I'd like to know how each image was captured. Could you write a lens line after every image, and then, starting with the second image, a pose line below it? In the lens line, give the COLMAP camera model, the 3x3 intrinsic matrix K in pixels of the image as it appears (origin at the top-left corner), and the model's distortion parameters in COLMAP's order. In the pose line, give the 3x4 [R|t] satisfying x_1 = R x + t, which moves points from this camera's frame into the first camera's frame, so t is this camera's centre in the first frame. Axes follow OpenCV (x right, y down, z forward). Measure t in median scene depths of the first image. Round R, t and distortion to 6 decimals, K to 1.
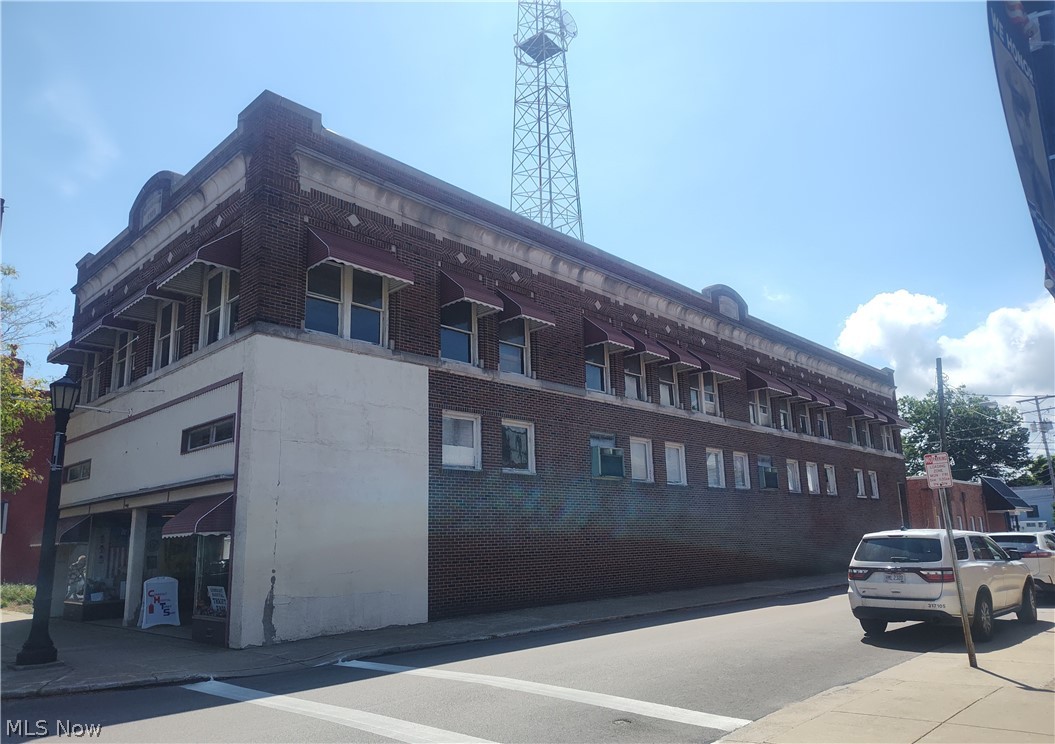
lens RADIAL K [[720.9, 0, 530.5], [0, 720.9, 388.9], [0, 0, 1]] dist [0.012184, -0.000454]
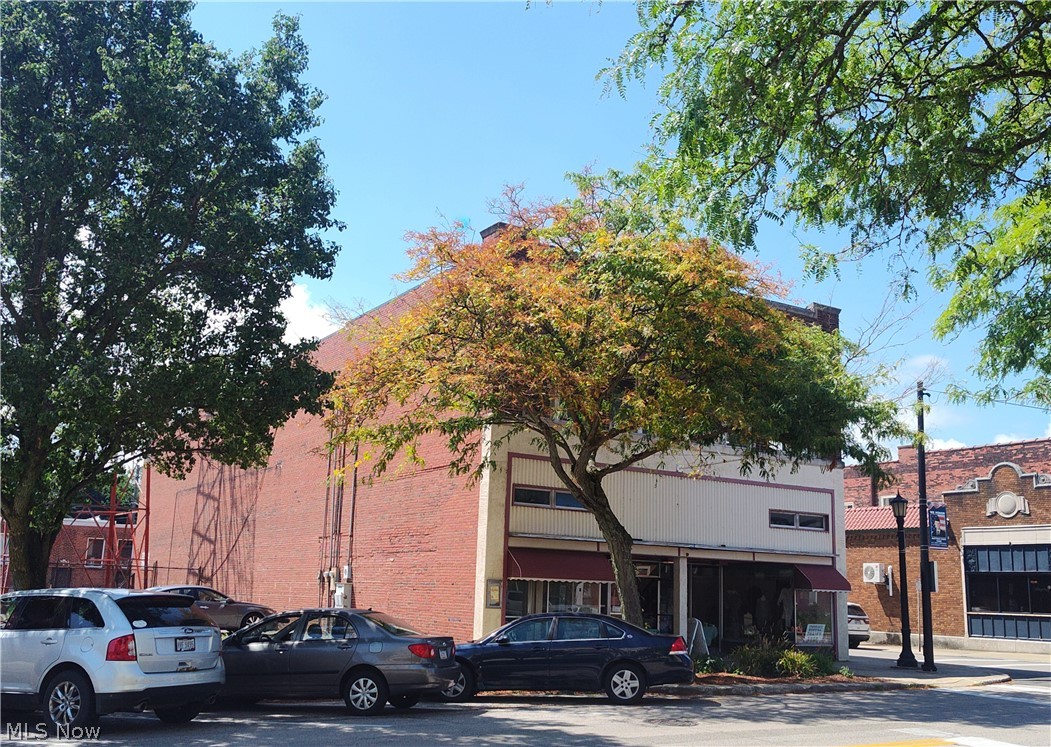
lens RADIAL K [[1001.0, 0, 525.5], [0, 1001.0, 373.5], [0, 0, 1]] dist [0.036596, 0.006122]
pose [[0.240991, 0.241856, 0.939909, -2.140944], [-0.234459, 0.954276, -0.185438, 0.238813], [-0.941782, -0.175681, 0.286677, 0.830911]]
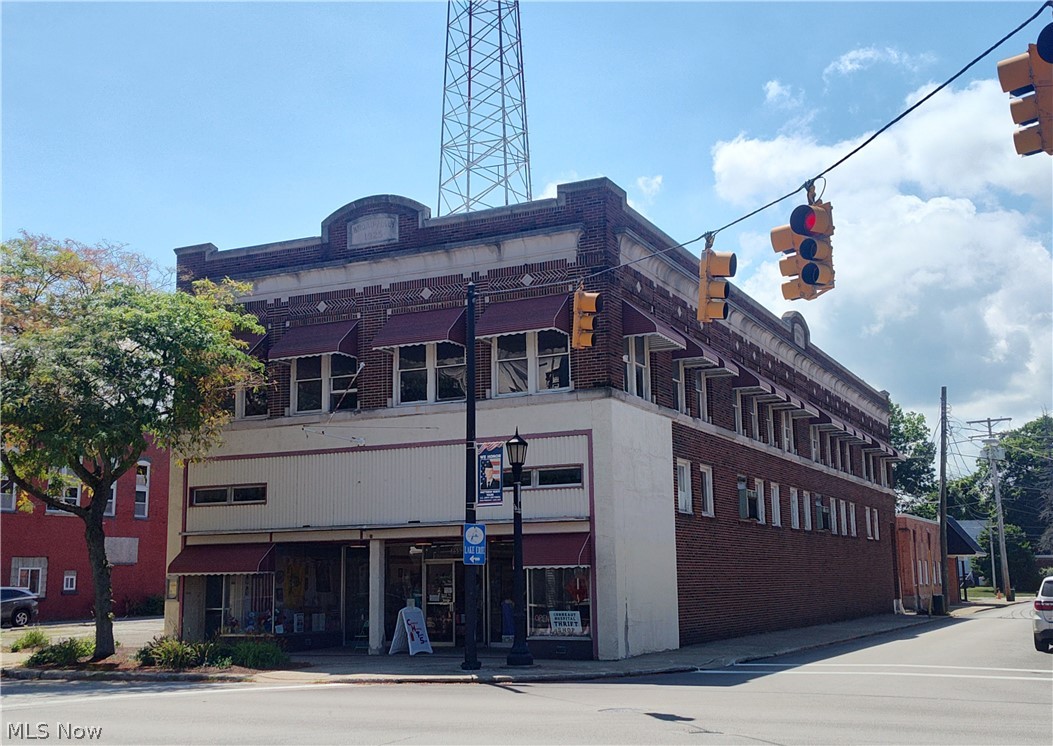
lens RADIAL K [[1190.4, 0, 524.3], [0, 1190.4, 344.6], [0, 0, 1]] dist [0.029941, -0.013259]
pose [[0.955852, 0.072599, 0.284740, -0.845677], [-0.074428, 0.997217, -0.004407, -0.113393], [-0.284267, -0.016980, 0.958595, -0.647533]]
